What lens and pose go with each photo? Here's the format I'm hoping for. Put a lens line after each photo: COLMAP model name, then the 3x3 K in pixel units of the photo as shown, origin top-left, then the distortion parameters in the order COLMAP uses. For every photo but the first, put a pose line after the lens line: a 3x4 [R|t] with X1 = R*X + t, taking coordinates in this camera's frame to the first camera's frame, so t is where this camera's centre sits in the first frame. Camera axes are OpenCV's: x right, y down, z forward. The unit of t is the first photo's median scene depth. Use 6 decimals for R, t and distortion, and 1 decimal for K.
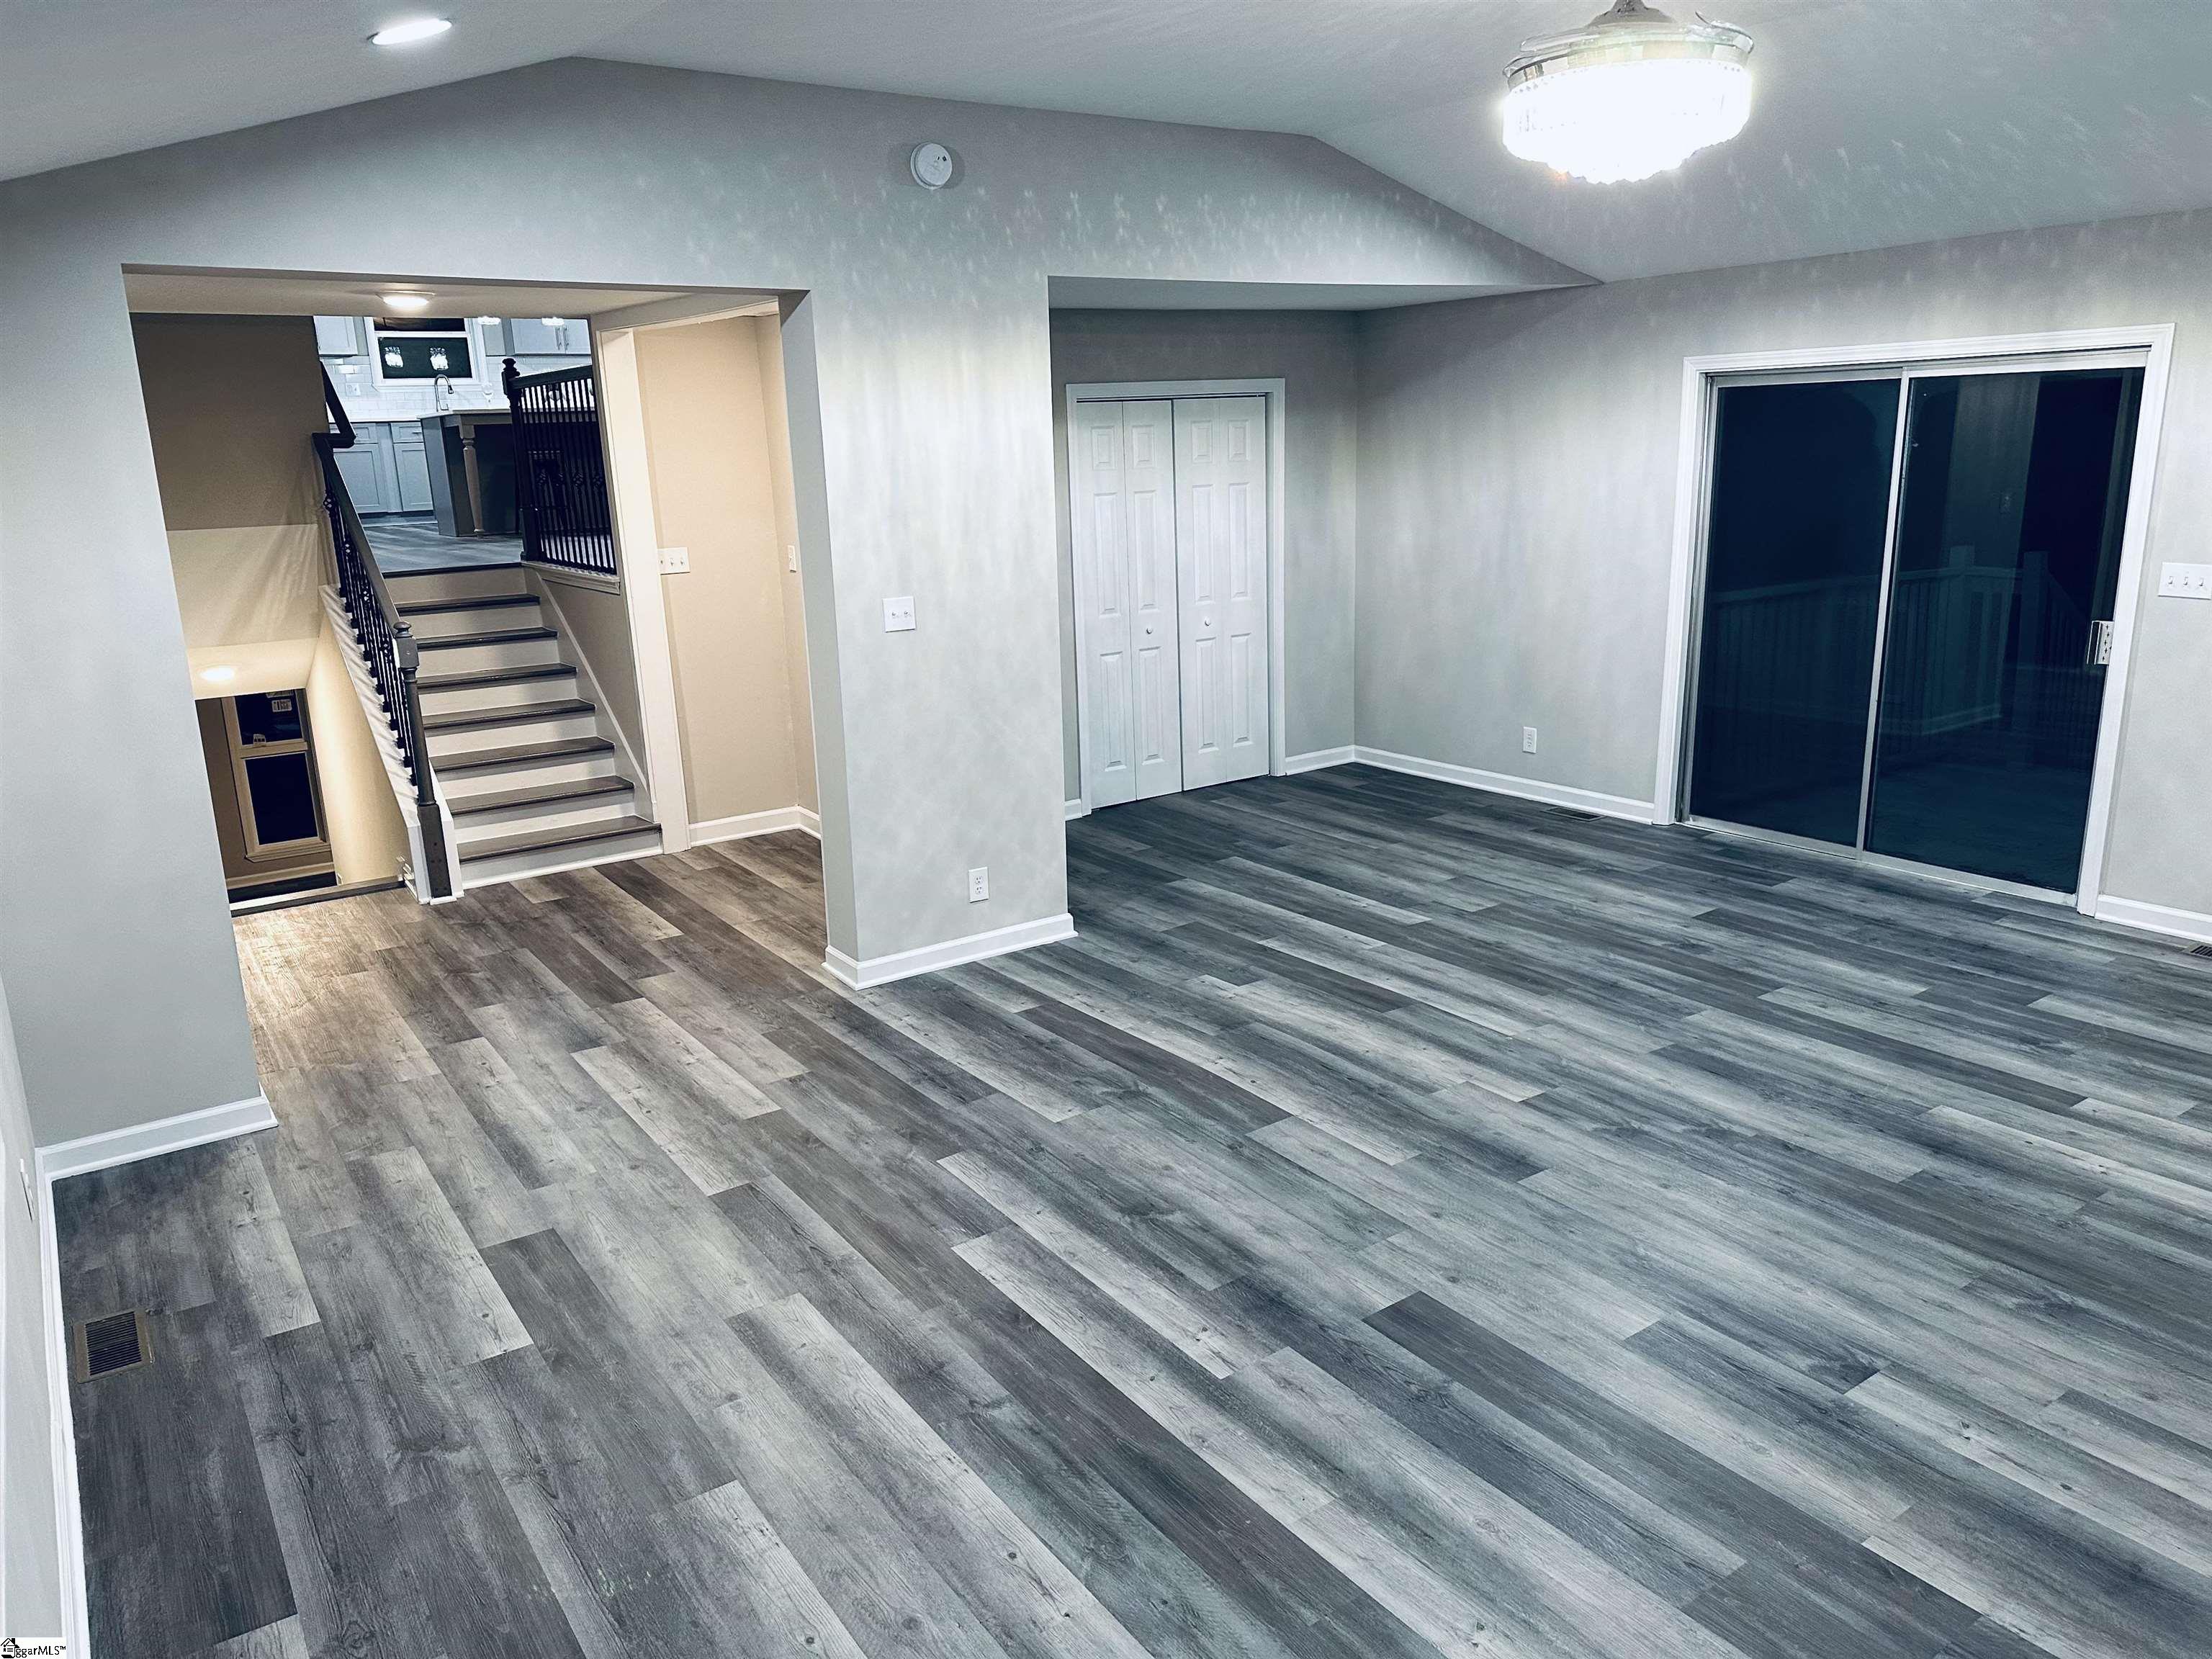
lens RADIAL K [[1537.2, 0, 1106.0], [0, 1537.2, 829.5], [0, 0, 1]] dist [0.139455, -0.240224]
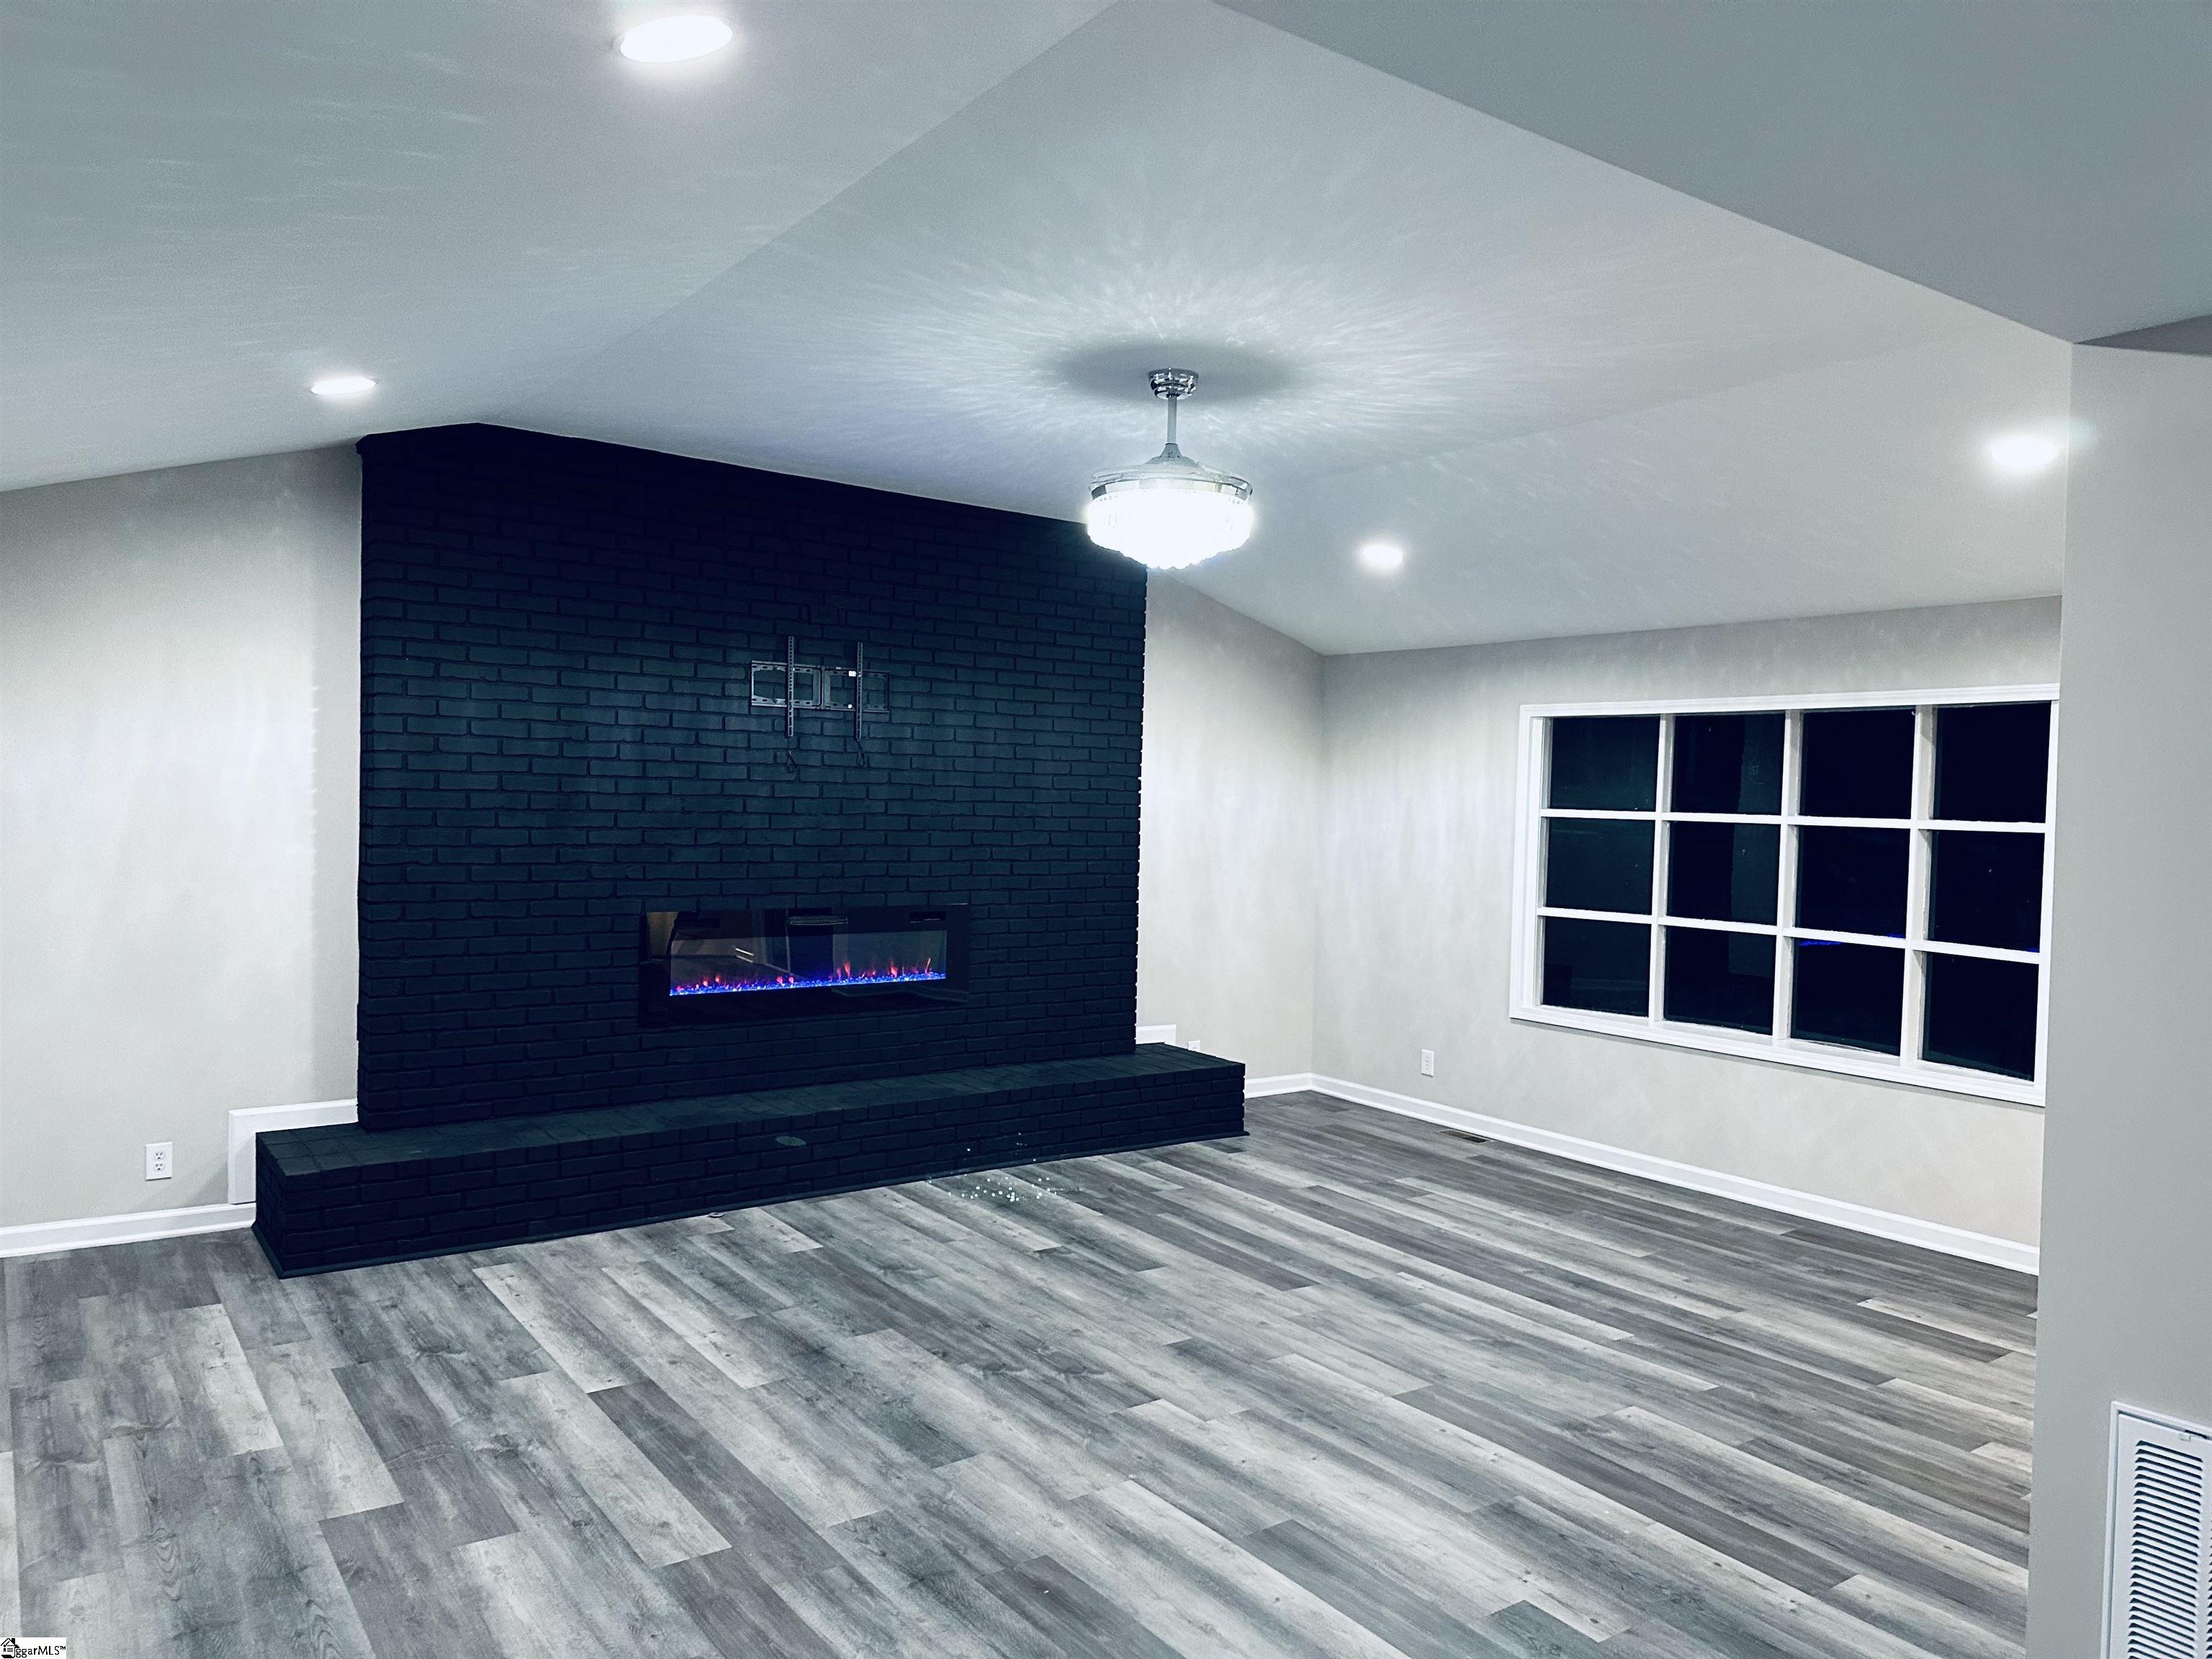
lens RADIAL K [[1537.2, 0, 1106.0], [0, 1537.2, 829.5], [0, 0, 1]] dist [0.139455, -0.240224]
pose [[-0.999676, 0.012268, -0.022312, 0.281787], [0.005819, 0.963162, 0.268859, -0.379790], [0.024789, 0.268642, -0.962921, 1.635356]]
